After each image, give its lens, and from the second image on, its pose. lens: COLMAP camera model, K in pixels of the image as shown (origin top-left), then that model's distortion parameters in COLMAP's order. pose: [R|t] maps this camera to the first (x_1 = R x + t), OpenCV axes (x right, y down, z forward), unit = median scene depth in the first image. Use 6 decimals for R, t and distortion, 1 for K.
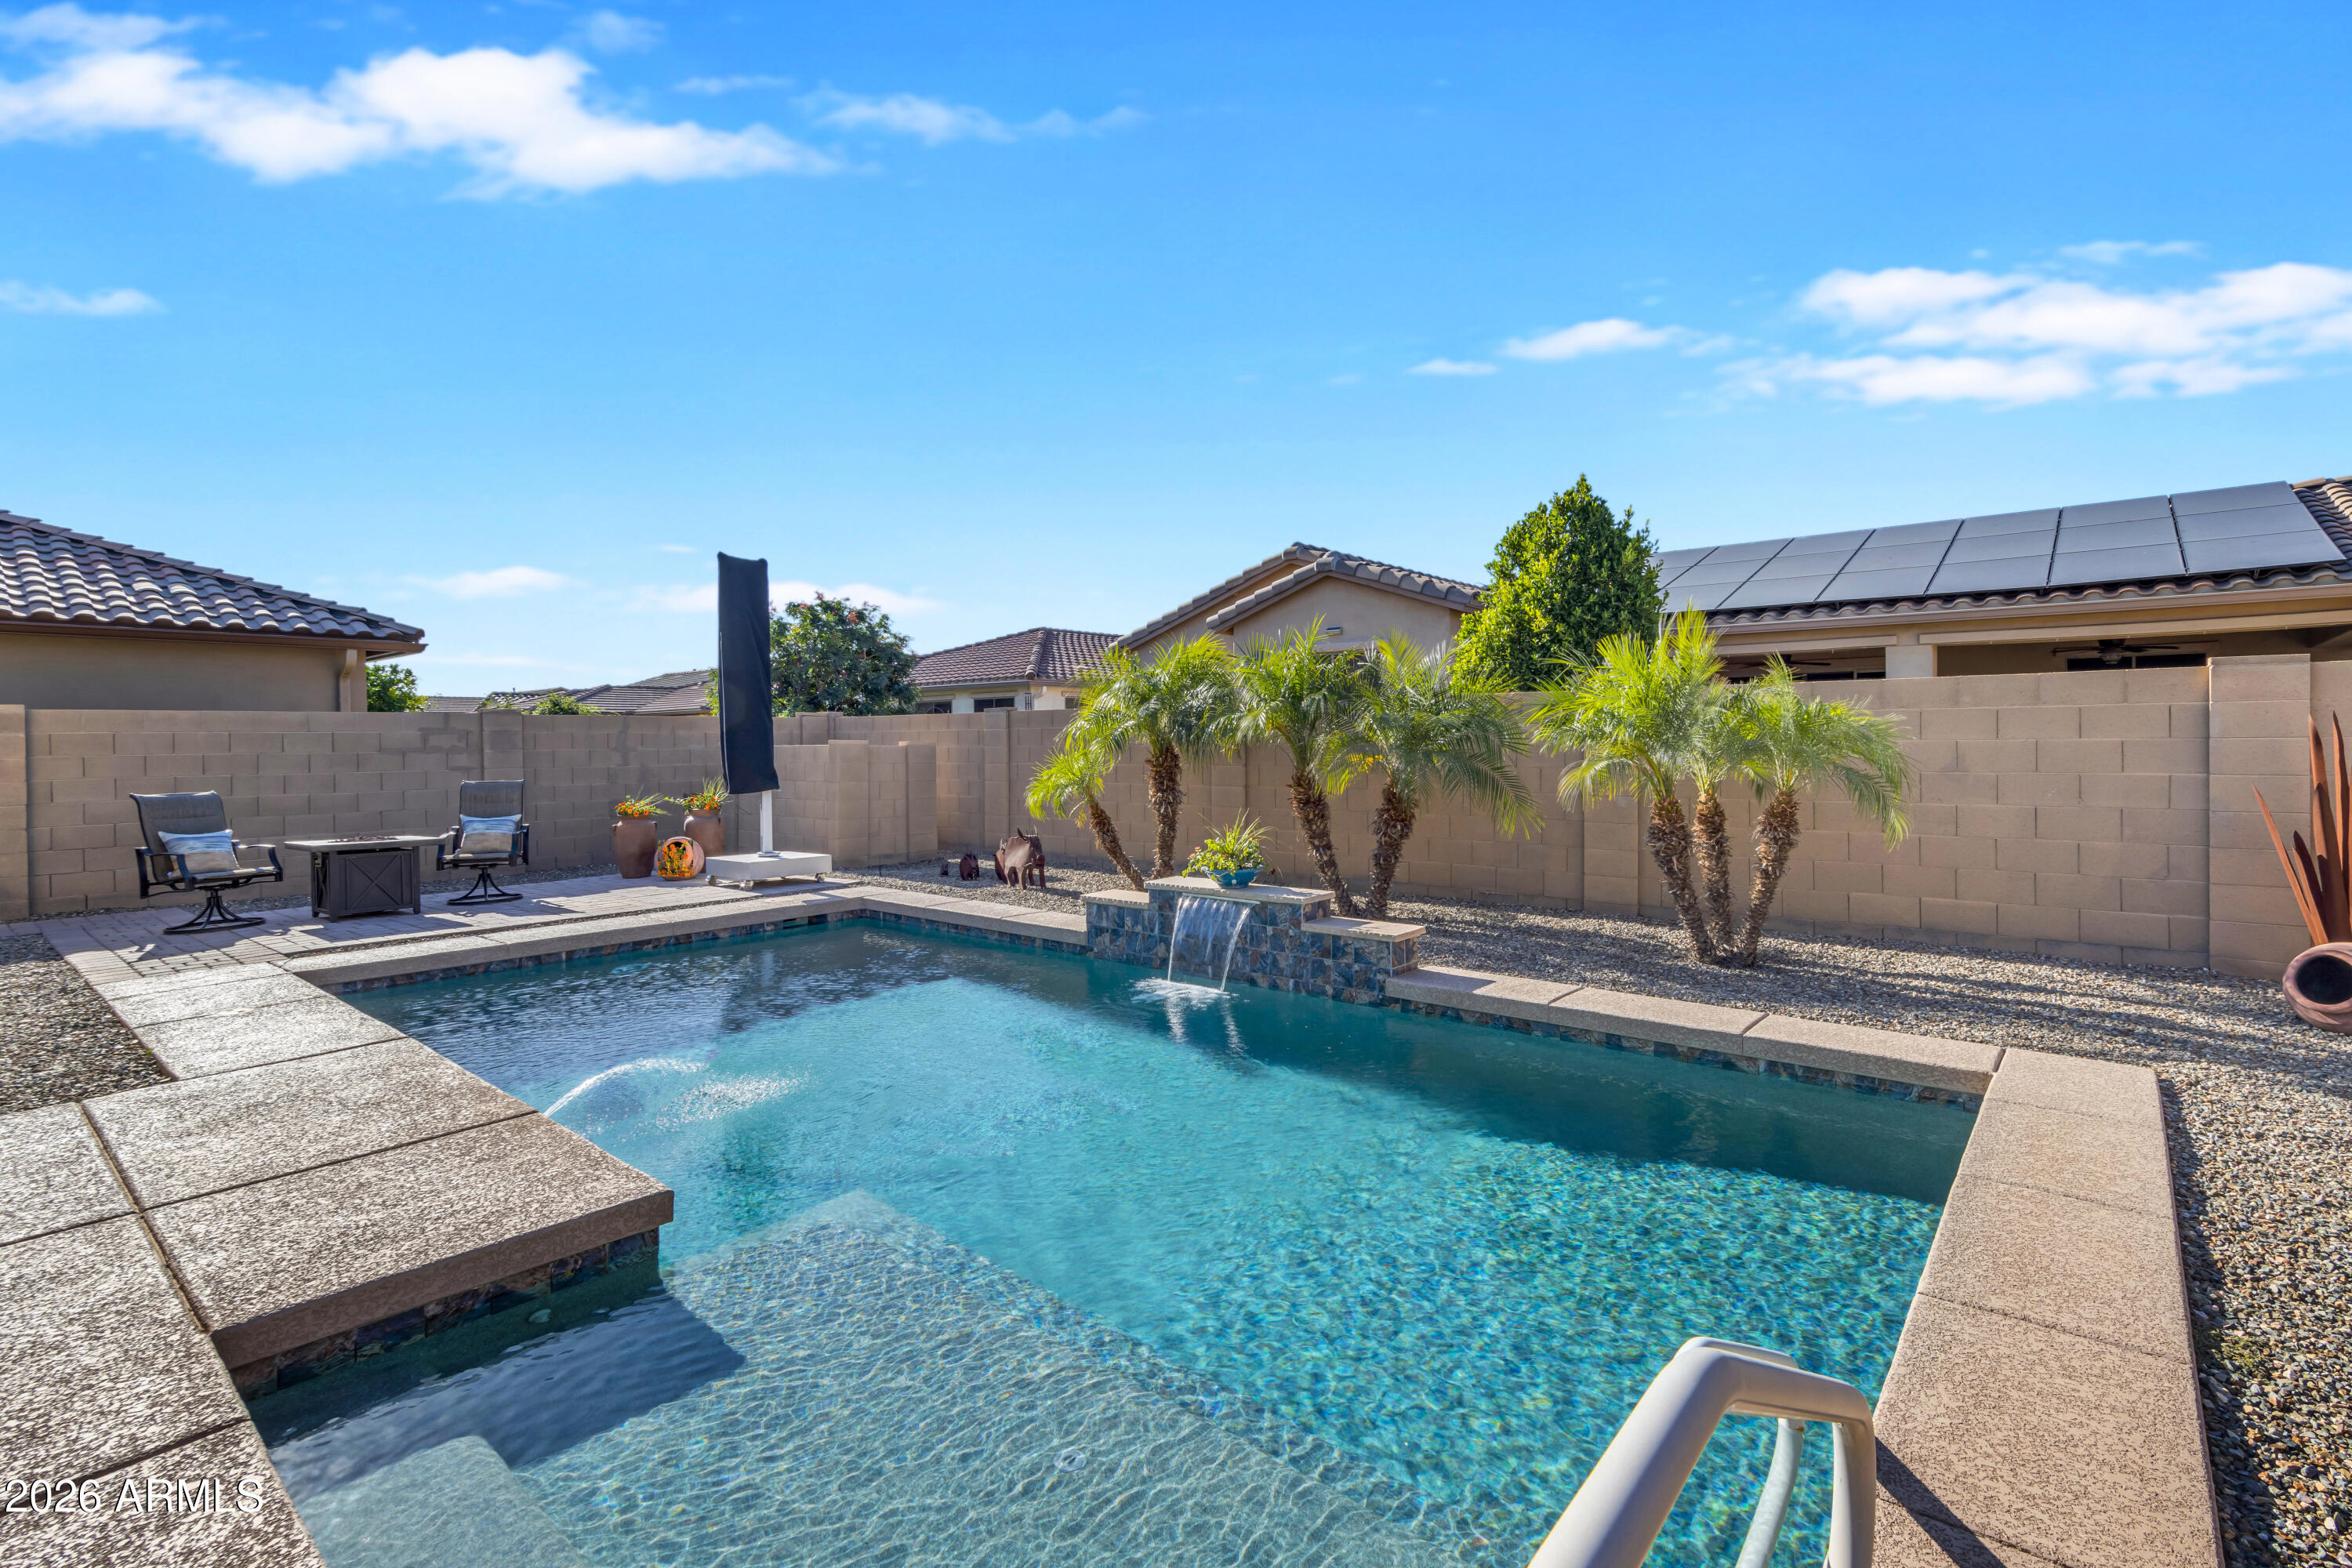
lens RADIAL K [[1075.4, 0, 1186.2], [0, 1075.4, 767.6], [0, 0, 1]] dist [-0.003719, 0.001777]
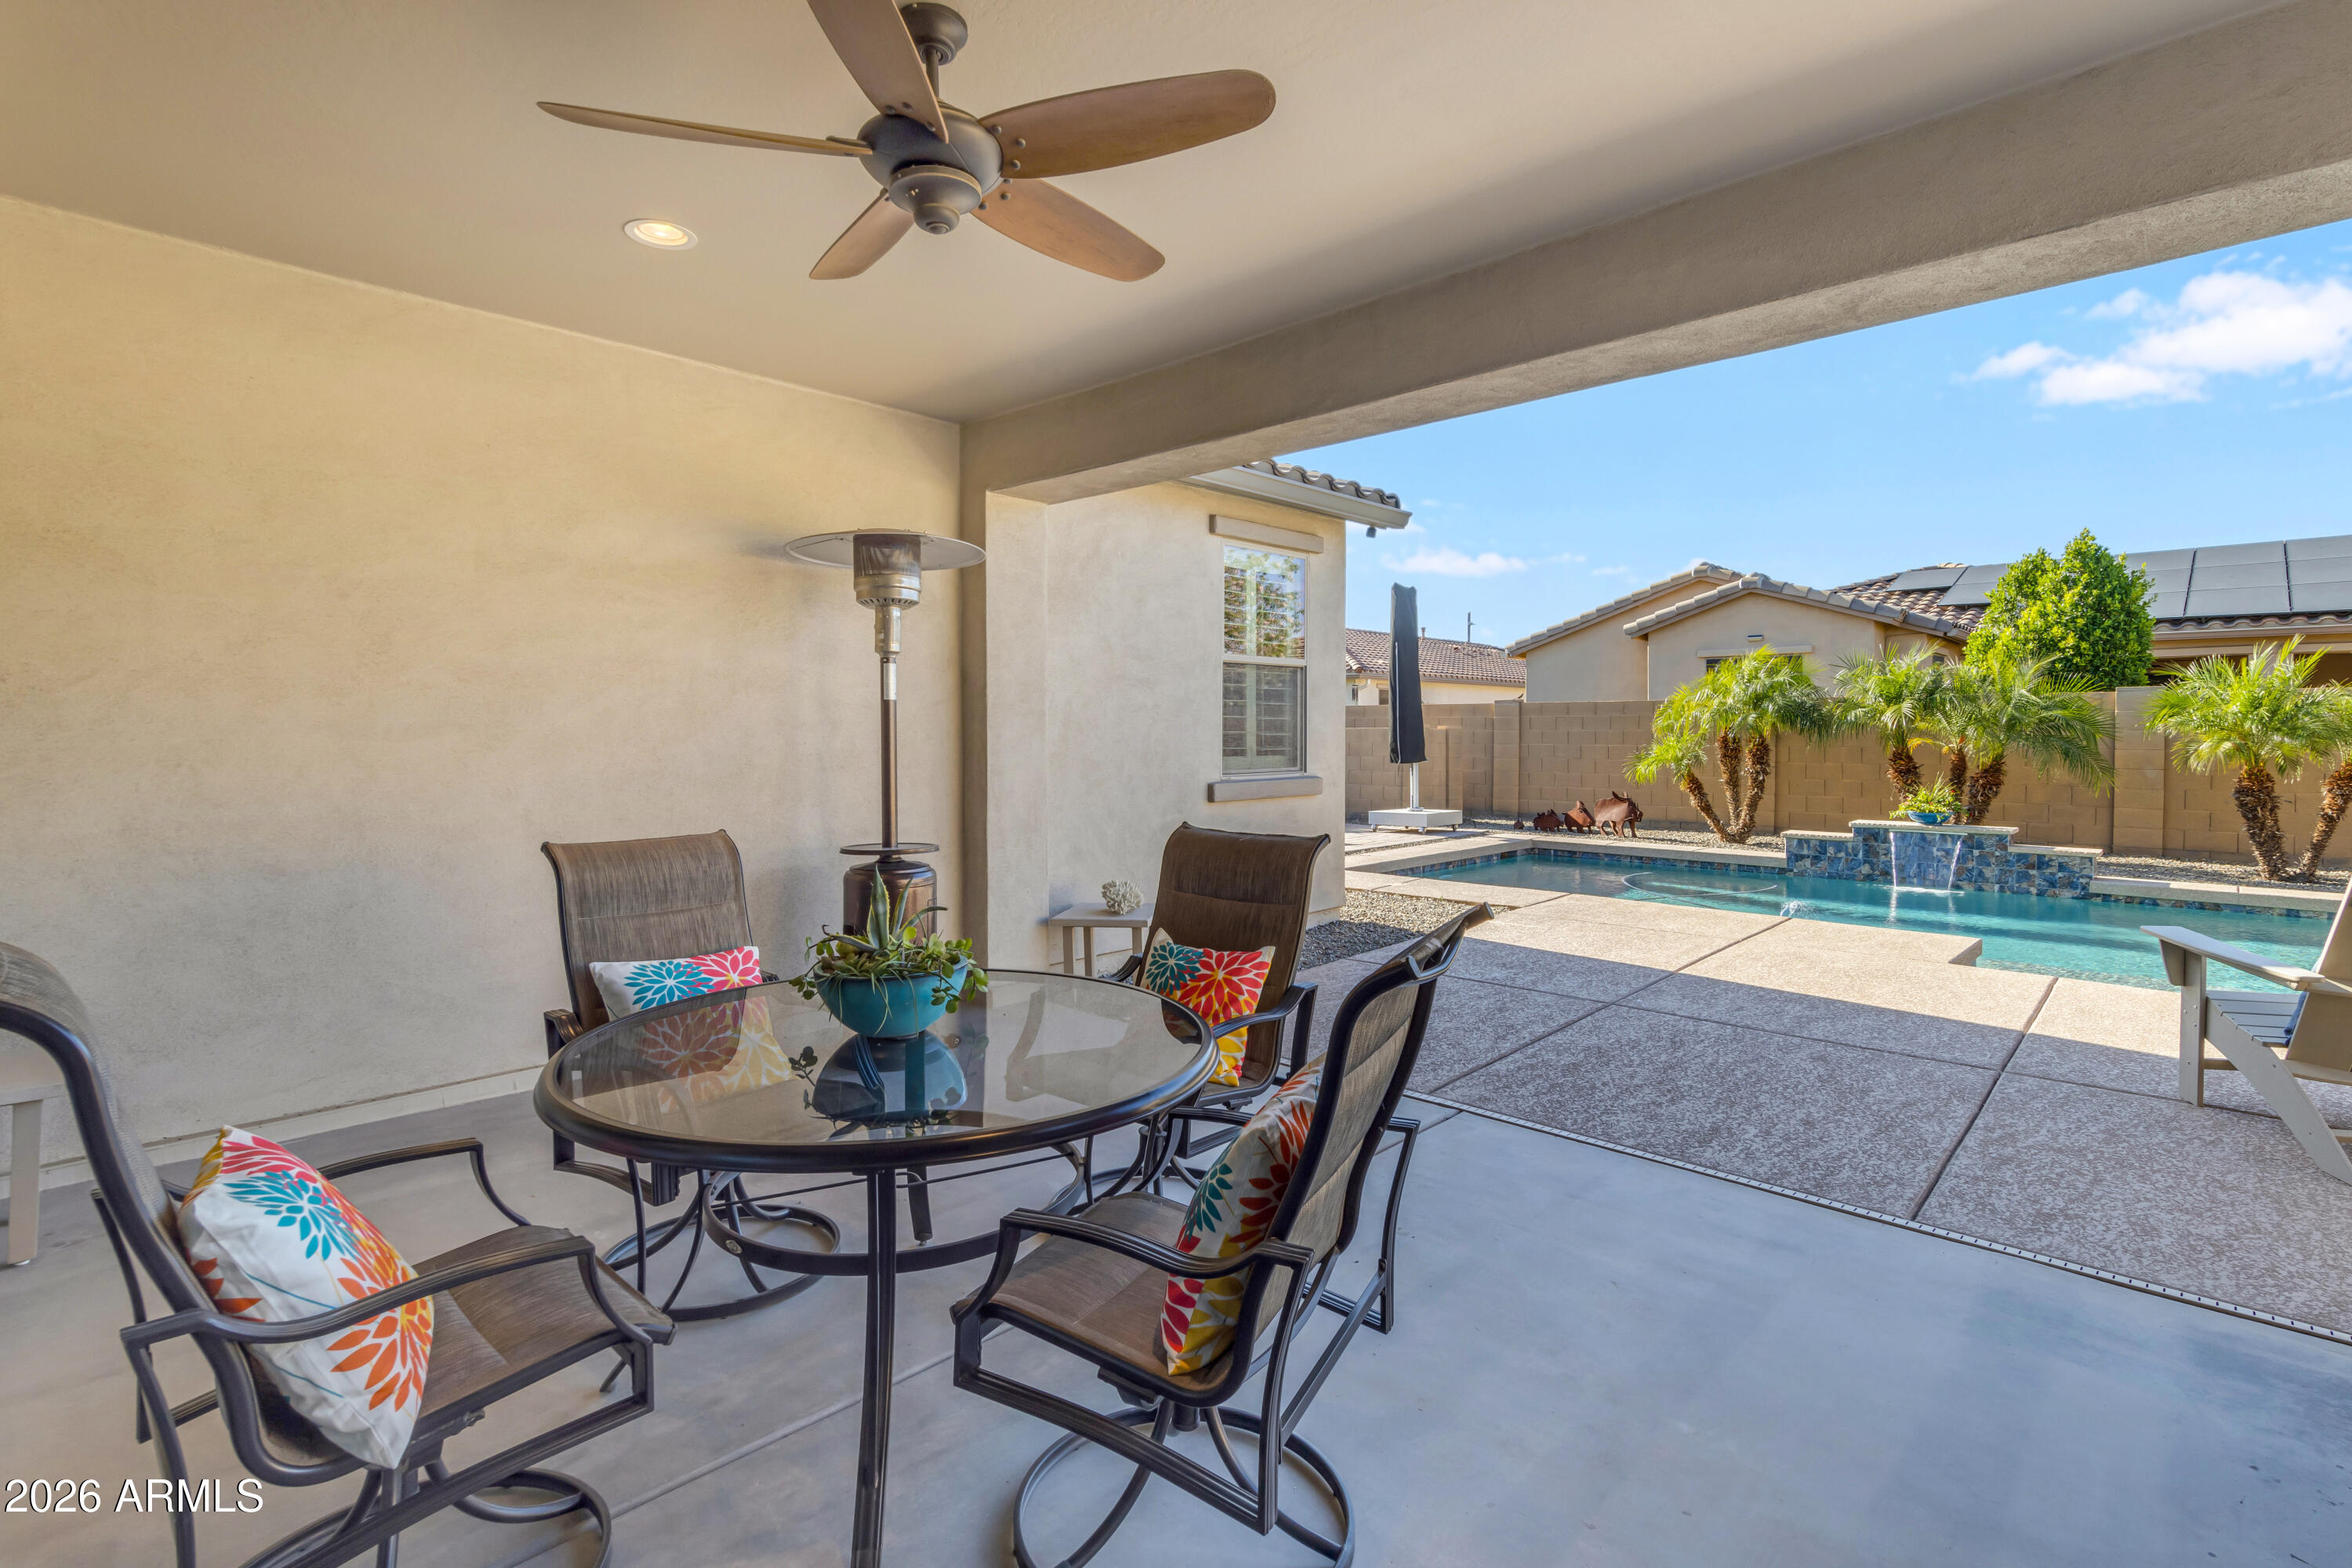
lens RADIAL K [[1129.0, 0, 1169.7], [0, 1129.0, 766.9], [0, 0, 1]] dist [0.006753, 0.000607]
pose [[0.999296, 0.010259, -0.036096, -0.795742], [-0.010032, 0.999929, 0.006467, 0.026773], [0.036160, -0.006101, 0.999327, -0.495472]]
